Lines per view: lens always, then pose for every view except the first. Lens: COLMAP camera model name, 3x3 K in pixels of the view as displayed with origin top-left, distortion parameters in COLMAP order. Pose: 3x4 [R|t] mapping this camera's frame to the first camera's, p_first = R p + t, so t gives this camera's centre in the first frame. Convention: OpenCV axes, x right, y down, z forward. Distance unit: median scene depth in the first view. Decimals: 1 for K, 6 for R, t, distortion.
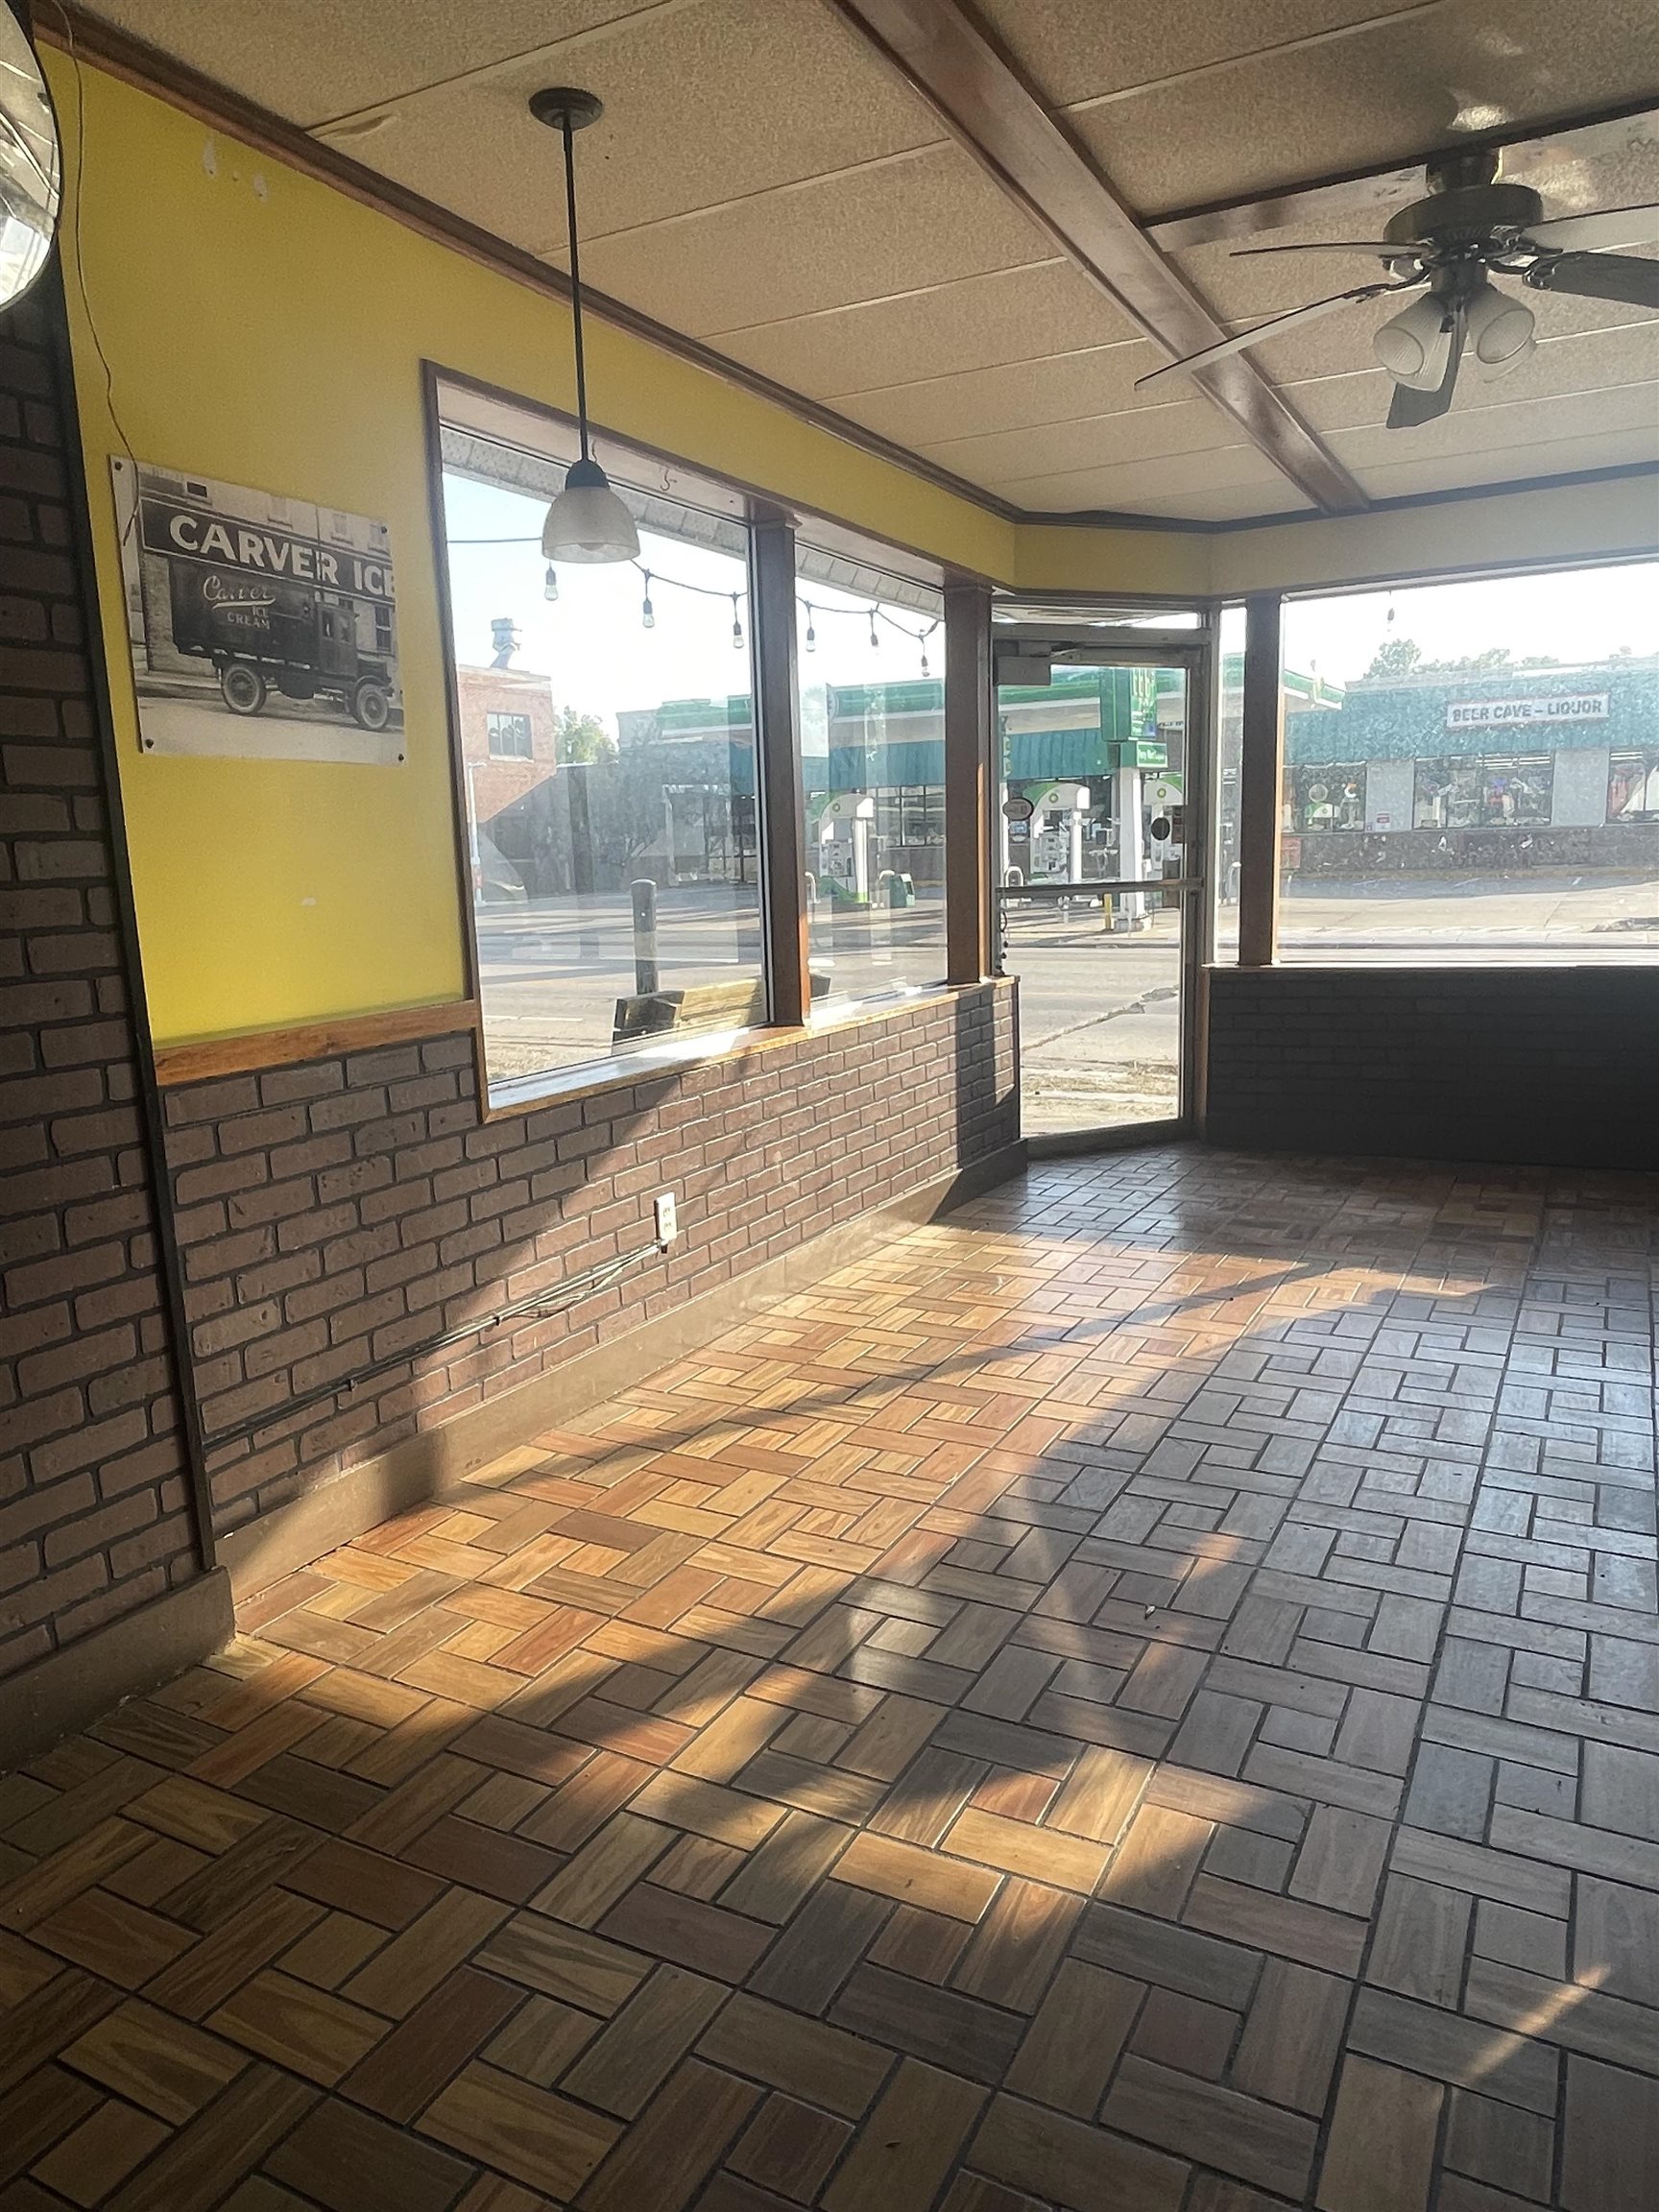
lens RADIAL K [[1488.1, 0, 822.8], [0, 1488.1, 1111.8], [0, 0, 1]] dist [0.006064, -0.004458]
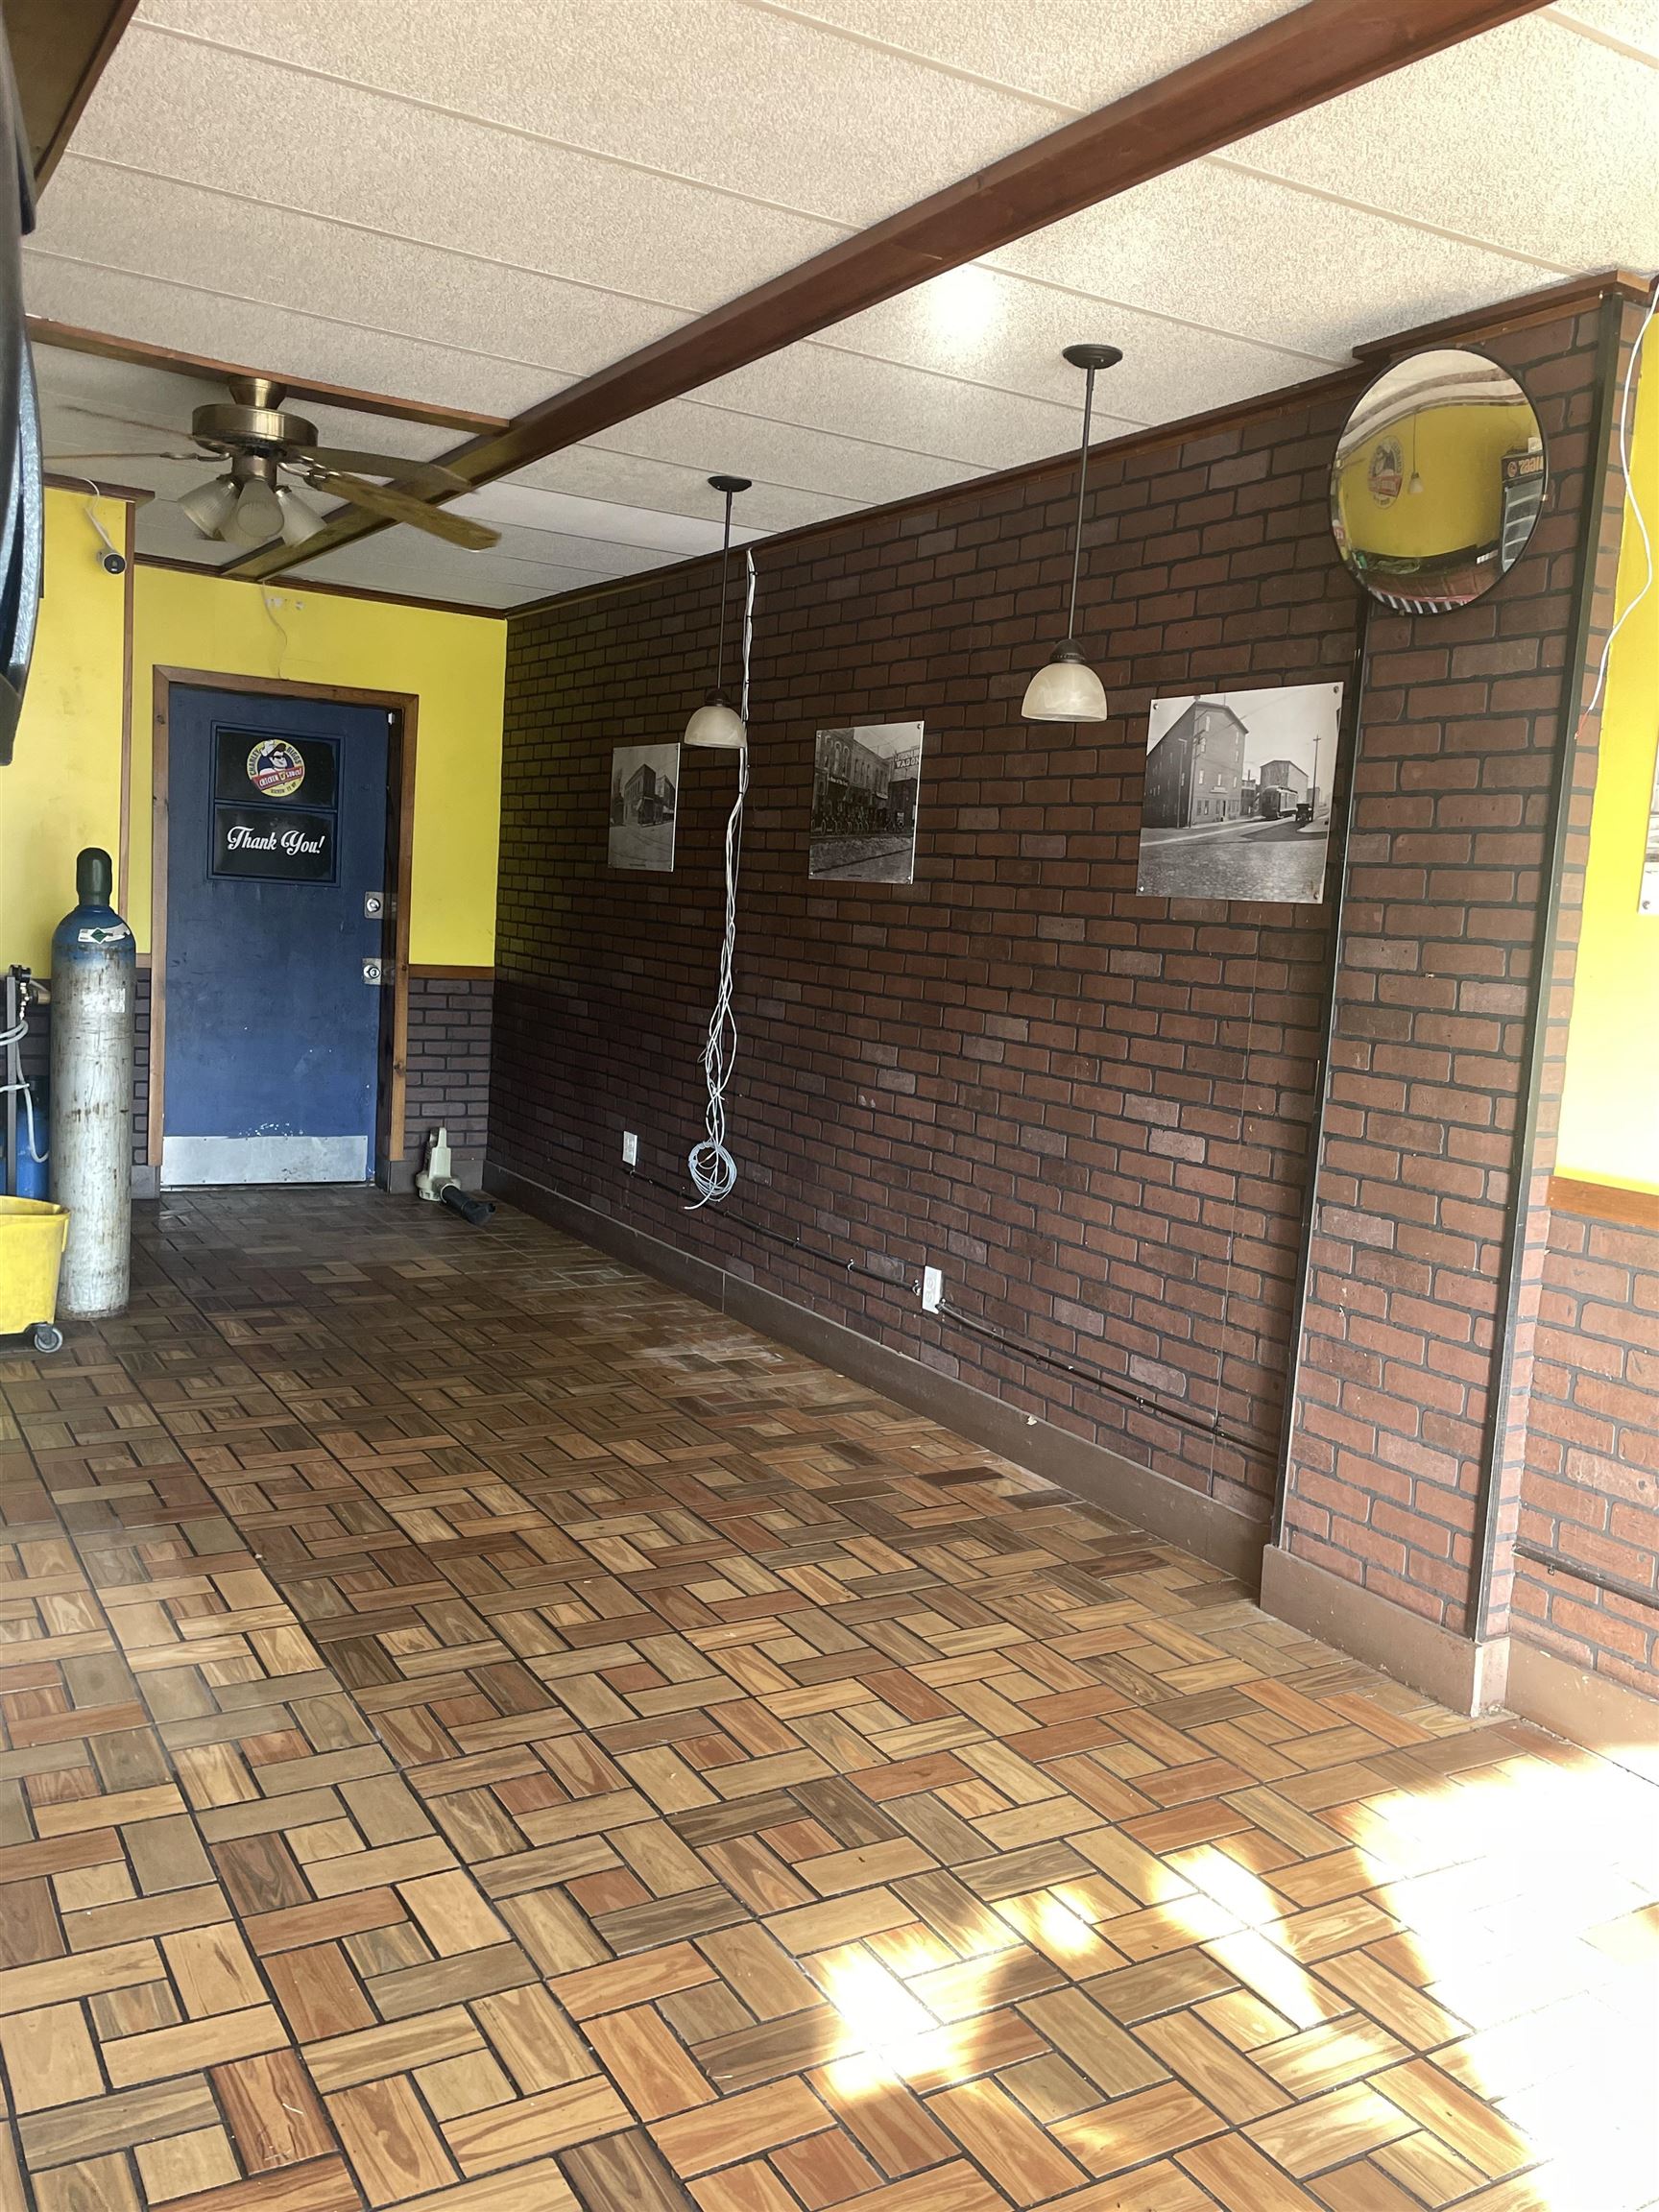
lens RADIAL K [[1833.0, 0, 873.7], [0, 1833.0, 1120.1], [0, 0, 1]] dist [0.048402, -0.065585]
pose [[-0.513133, 0.102745, -0.852137, 0.763350], [-0.196731, 0.952299, 0.233288, -0.235226], [0.835459, 0.287350, -0.468442, 0.941324]]
